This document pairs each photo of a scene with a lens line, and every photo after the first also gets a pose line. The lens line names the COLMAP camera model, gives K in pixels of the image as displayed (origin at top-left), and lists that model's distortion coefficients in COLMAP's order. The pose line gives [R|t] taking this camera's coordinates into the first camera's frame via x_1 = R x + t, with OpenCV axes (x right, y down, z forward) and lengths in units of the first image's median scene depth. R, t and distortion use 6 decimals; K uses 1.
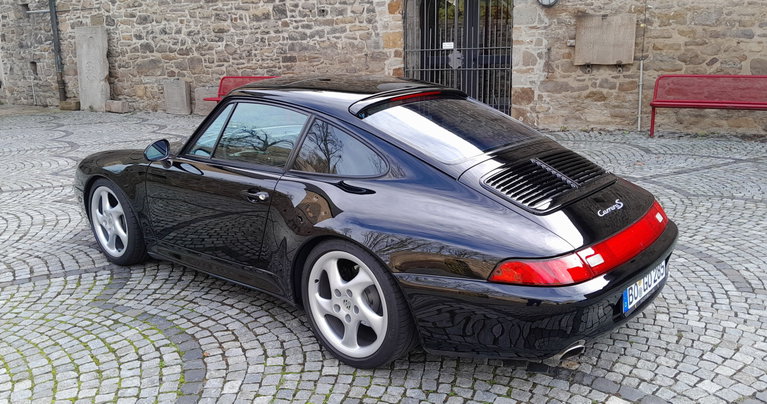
lens RADIAL K [[565.7, 0, 383.5], [0, 565.7, 202.0], [0, 0, 1]] dist [-0.004893, -0.052291]
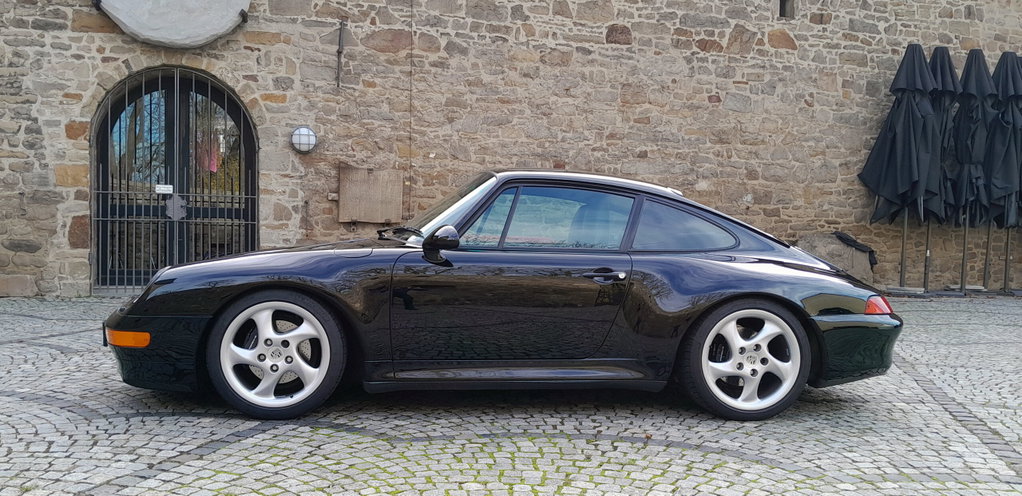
lens RADIAL K [[716.8, 0, 511.0], [0, 716.8, 248.0], [0, 0, 1]] dist [0.137087, -0.212902]
pose [[0.751412, 0.024484, 0.659379, -0.194372], [0.121533, 0.977079, -0.174778, 0.022174], [-0.648544, 0.211467, 0.731213, 0.029127]]
